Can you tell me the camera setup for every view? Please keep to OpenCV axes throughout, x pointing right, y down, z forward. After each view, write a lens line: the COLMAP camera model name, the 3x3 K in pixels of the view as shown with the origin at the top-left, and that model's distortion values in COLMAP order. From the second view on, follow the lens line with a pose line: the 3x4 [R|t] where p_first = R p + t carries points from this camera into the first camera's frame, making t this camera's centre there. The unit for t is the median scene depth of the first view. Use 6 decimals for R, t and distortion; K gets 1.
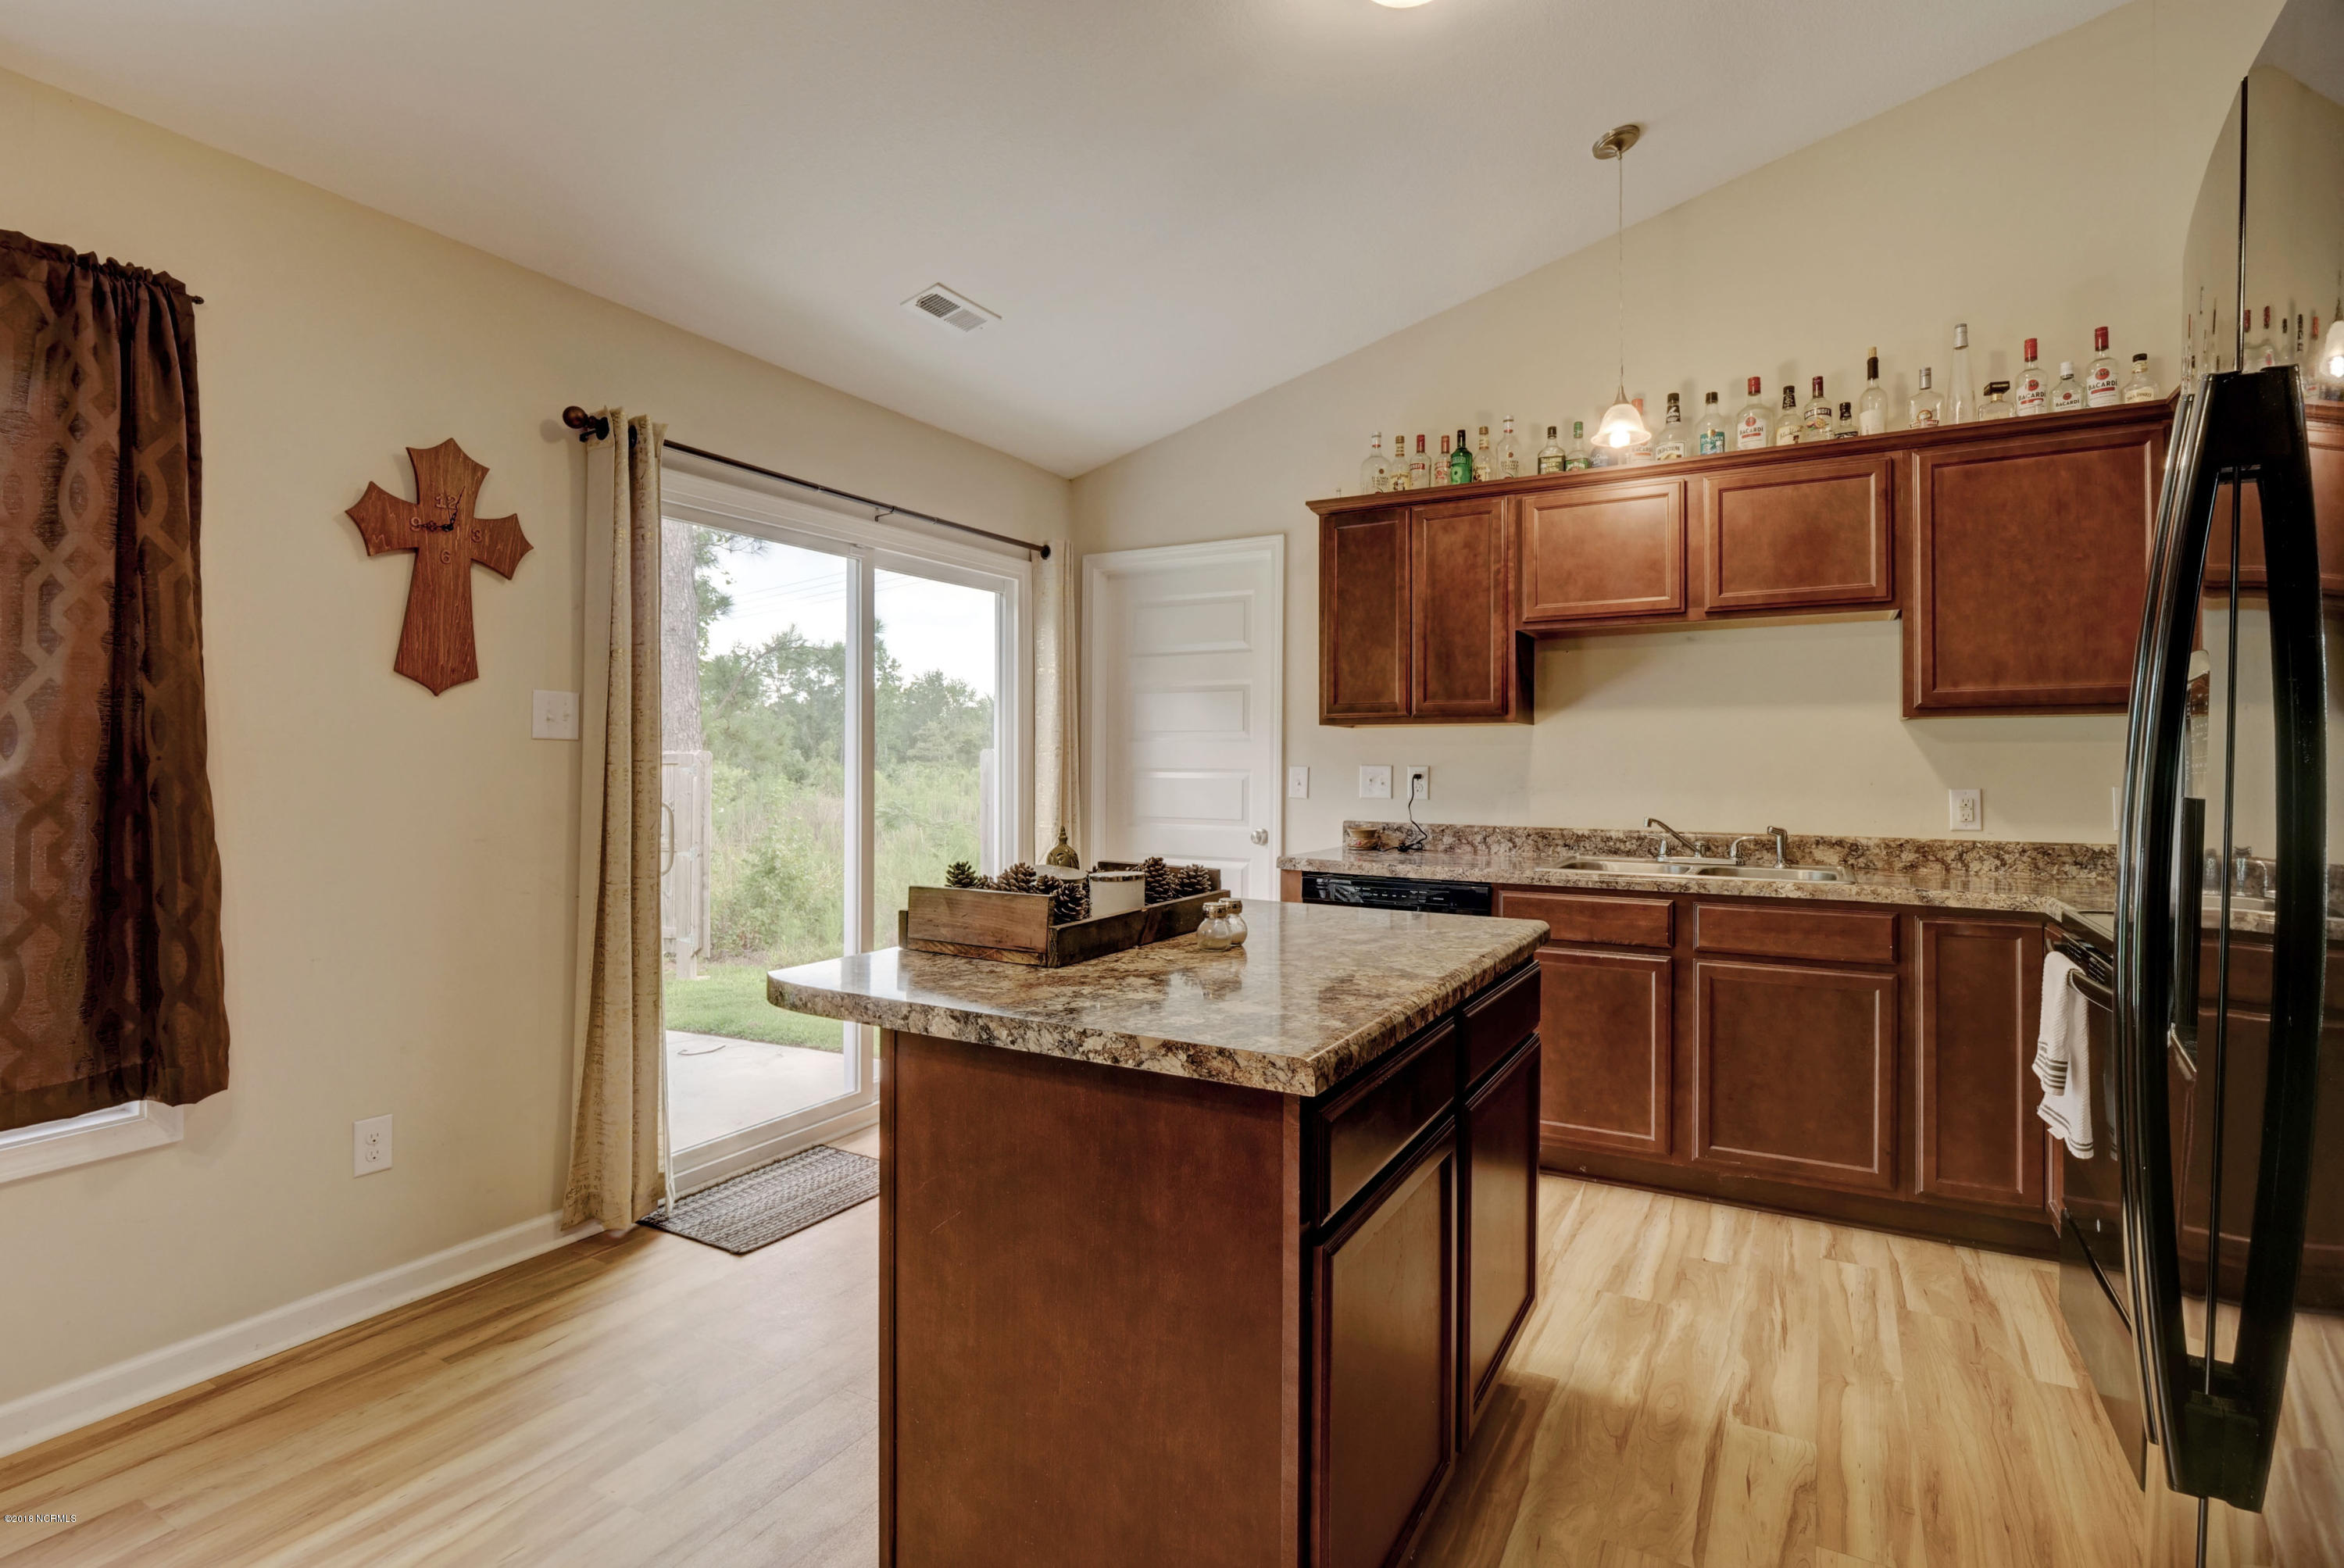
lens RADIAL K [[1139.9, 0, 1157.8], [0, 1139.9, 769.0], [0, 0, 1]] dist [-0.012618, -0.000902]
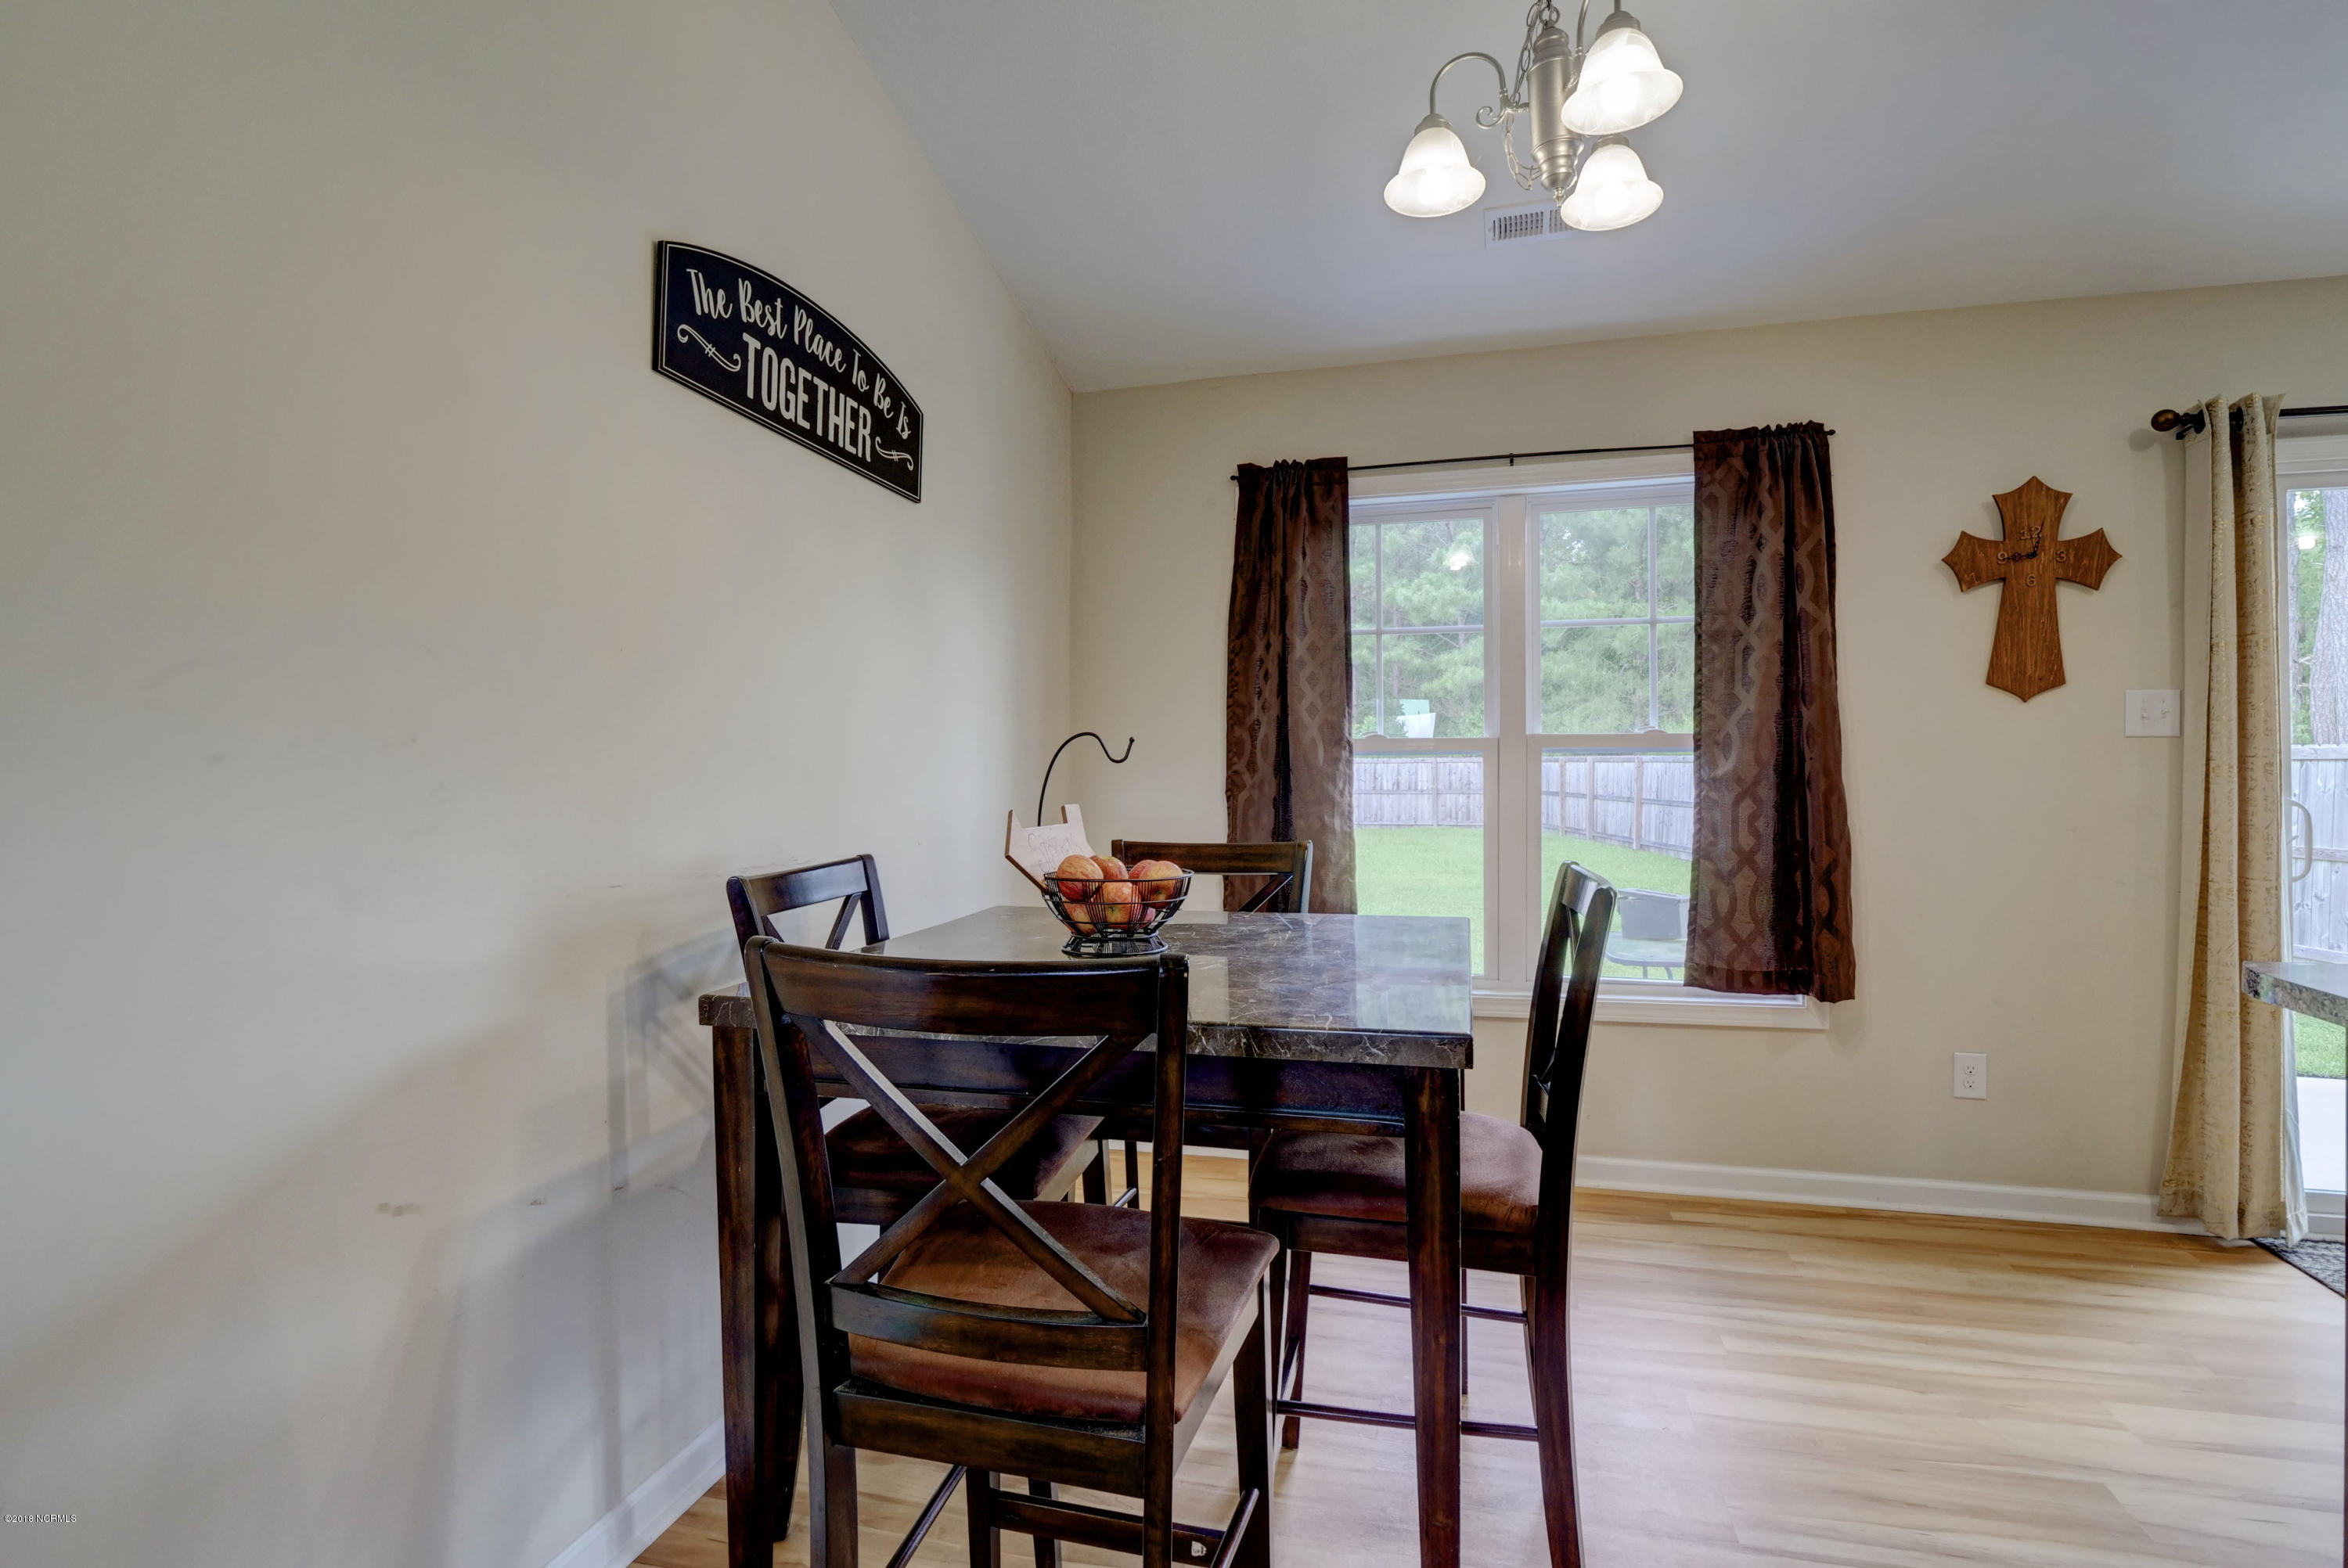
lens RADIAL K [[1141.7, 0, 1182.5], [0, 1141.7, 758.9], [0, 0, 1]] dist [-0.012618, -0.000902]
pose [[0.262364, -0.008967, -0.964927, 0.227775], [0.003093, 0.999960, -0.008452, 0.000249], [0.964964, -0.000767, 0.262381, -0.117287]]
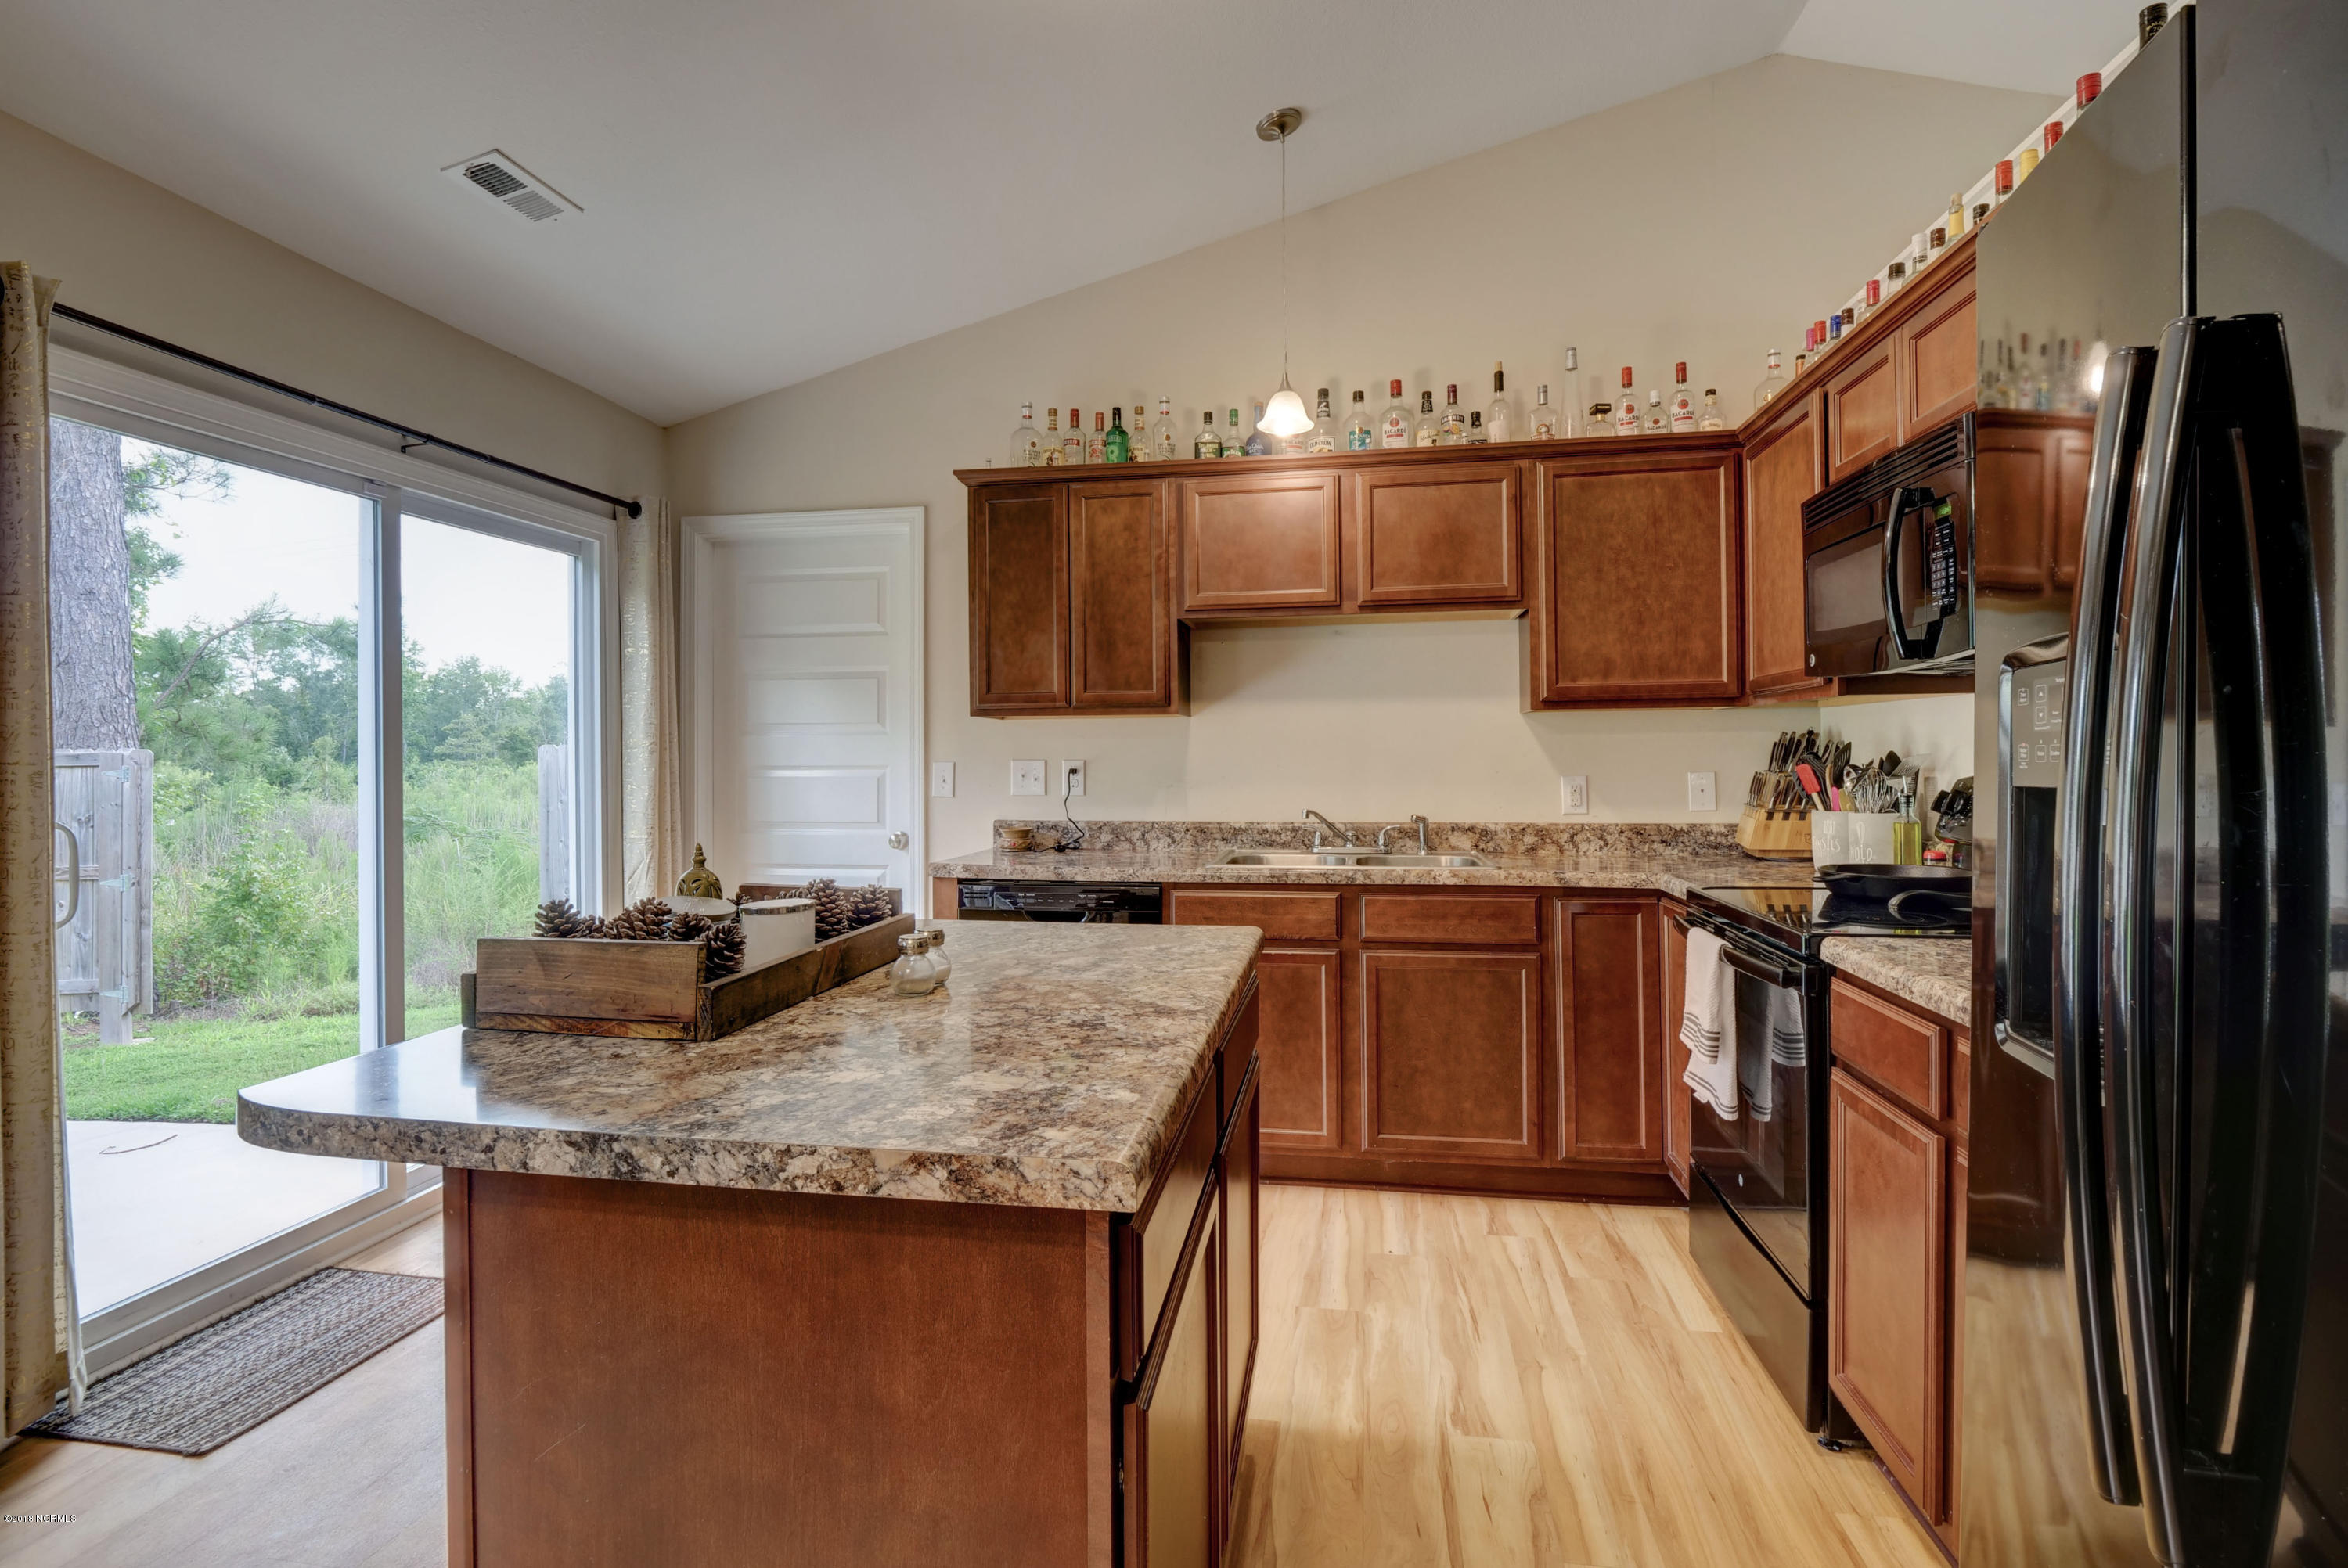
lens RADIAL K [[1141.7, 0, 1165.5], [0, 1141.7, 760.3], [0, 0, 1]] dist [-0.012618, -0.000902]
pose [[0.937440, -0.010072, 0.348000, -0.040135], [0.010918, 0.999940, -0.000468, -0.001817], [-0.347974, 0.004238, 0.937494, 0.122609]]
